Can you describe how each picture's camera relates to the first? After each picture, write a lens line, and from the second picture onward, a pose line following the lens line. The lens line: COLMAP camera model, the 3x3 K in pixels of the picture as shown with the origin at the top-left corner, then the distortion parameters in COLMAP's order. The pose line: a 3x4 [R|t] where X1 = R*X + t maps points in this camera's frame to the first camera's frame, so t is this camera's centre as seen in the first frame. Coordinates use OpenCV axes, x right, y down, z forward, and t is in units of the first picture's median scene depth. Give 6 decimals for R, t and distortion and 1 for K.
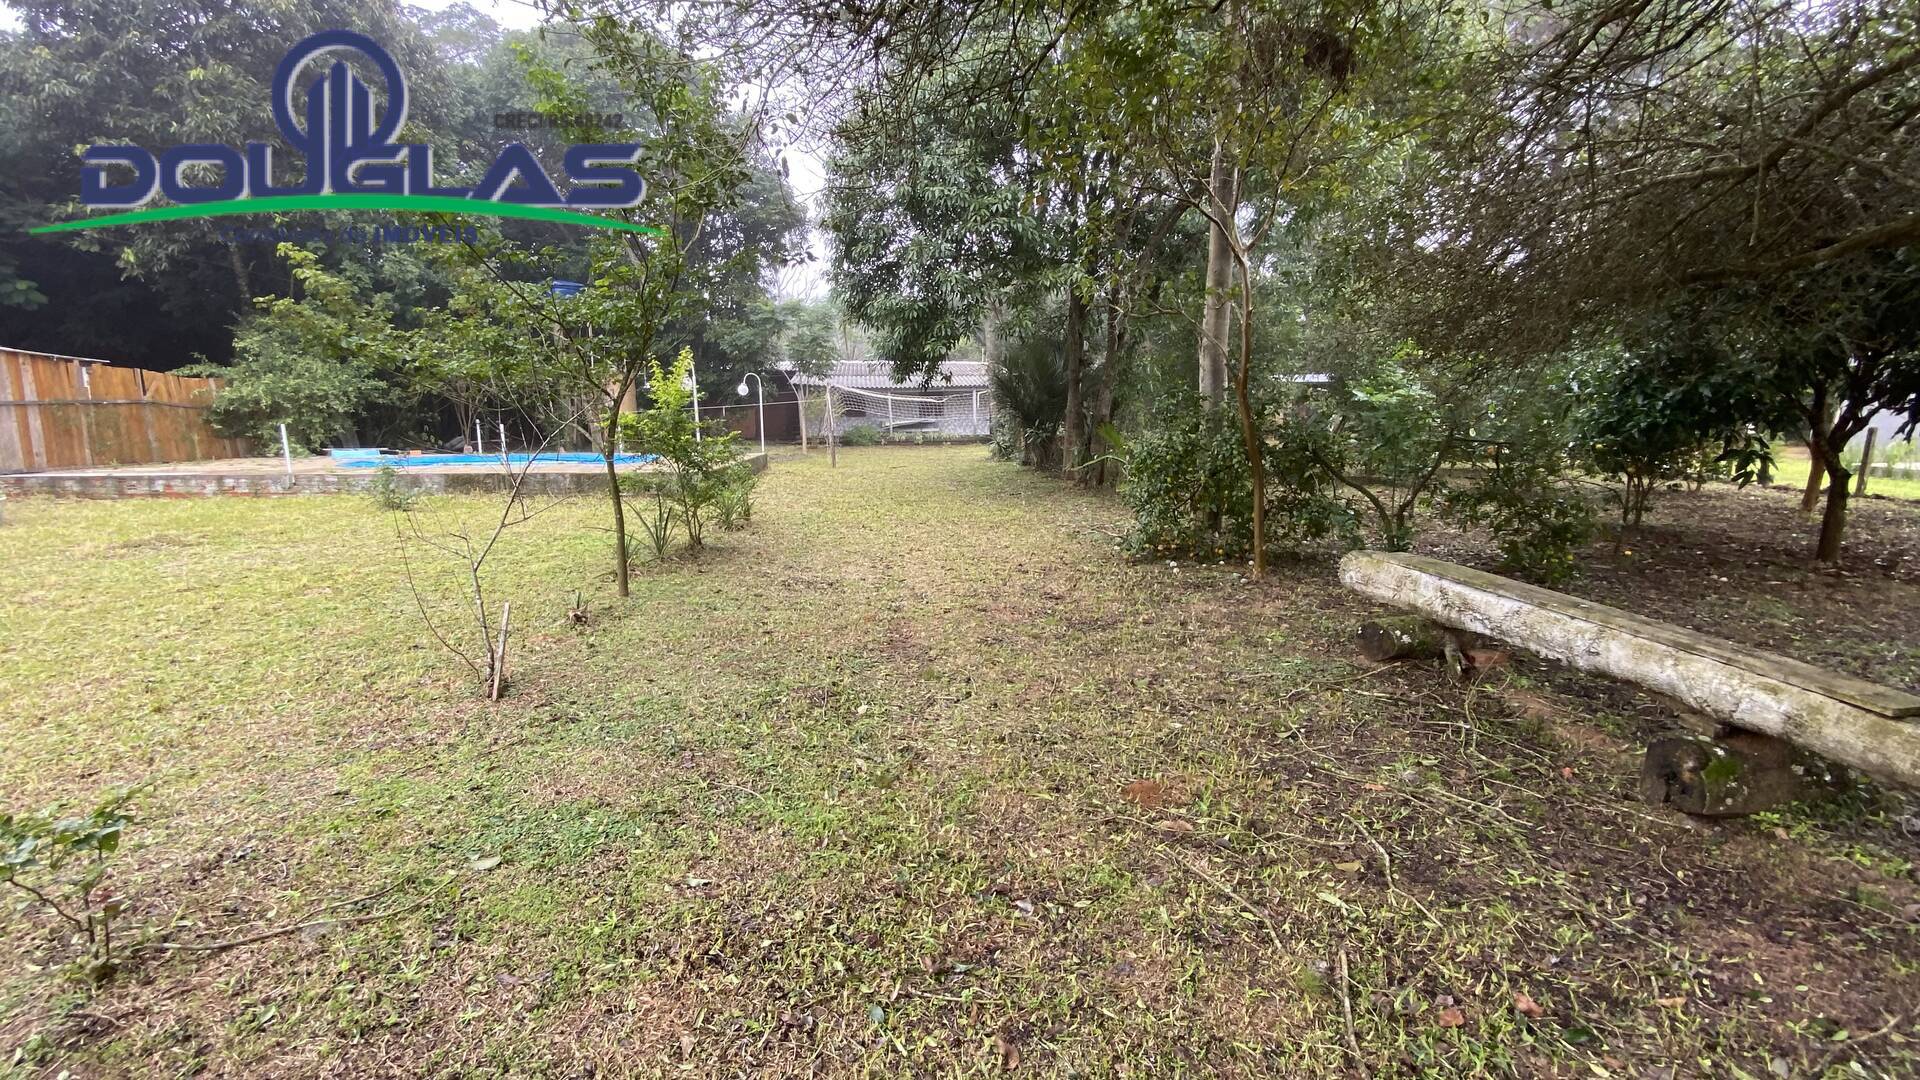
lens RADIAL K [[783.7, 0, 945.6], [0, 783.7, 552.0], [0, 0, 1]] dist [0.030409, -0.025200]
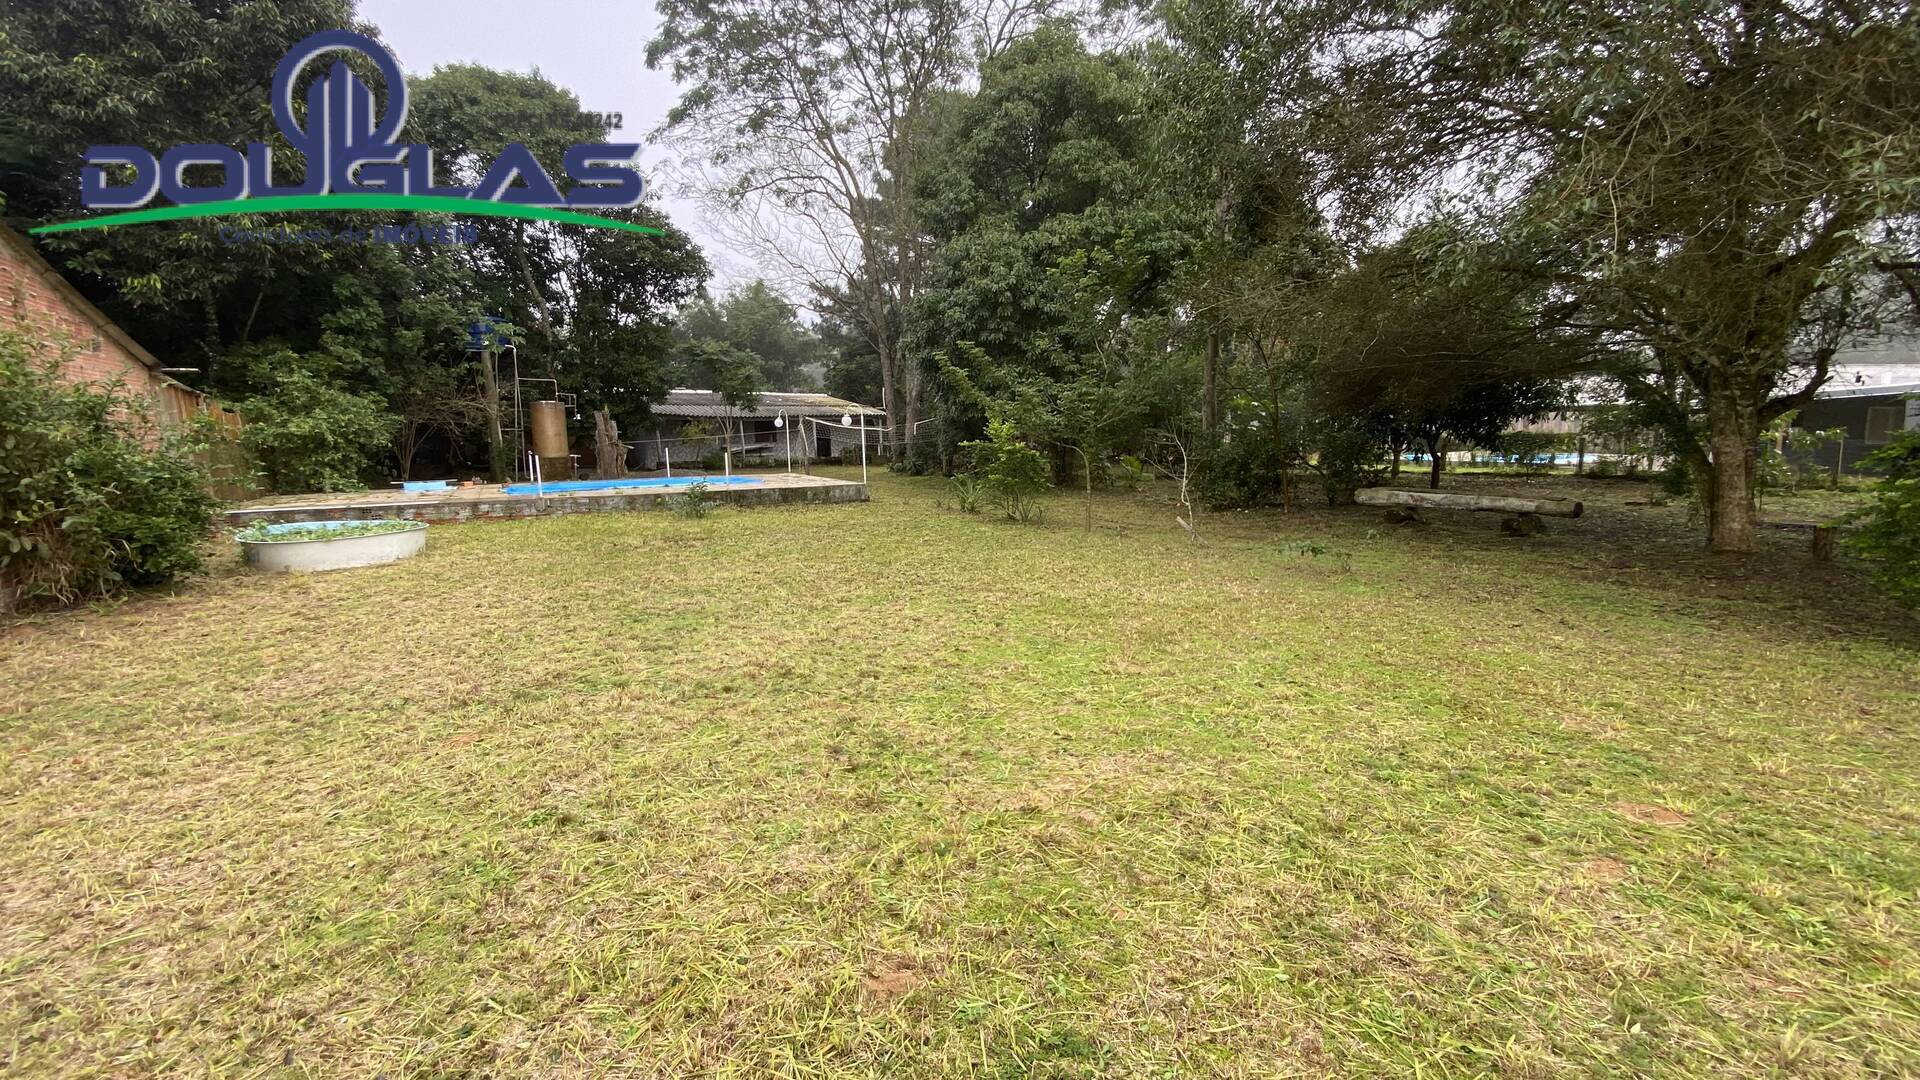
lens RADIAL K [[783.7, 0, 945.6], [0, 783.7, 552.0], [0, 0, 1]] dist [0.030409, -0.025200]
pose [[0.890822, -0.074881, 0.448139, -0.657839], [0.089367, 0.995935, -0.011231, 0.038828], [-0.445476, 0.050053, 0.893893, -0.260241]]
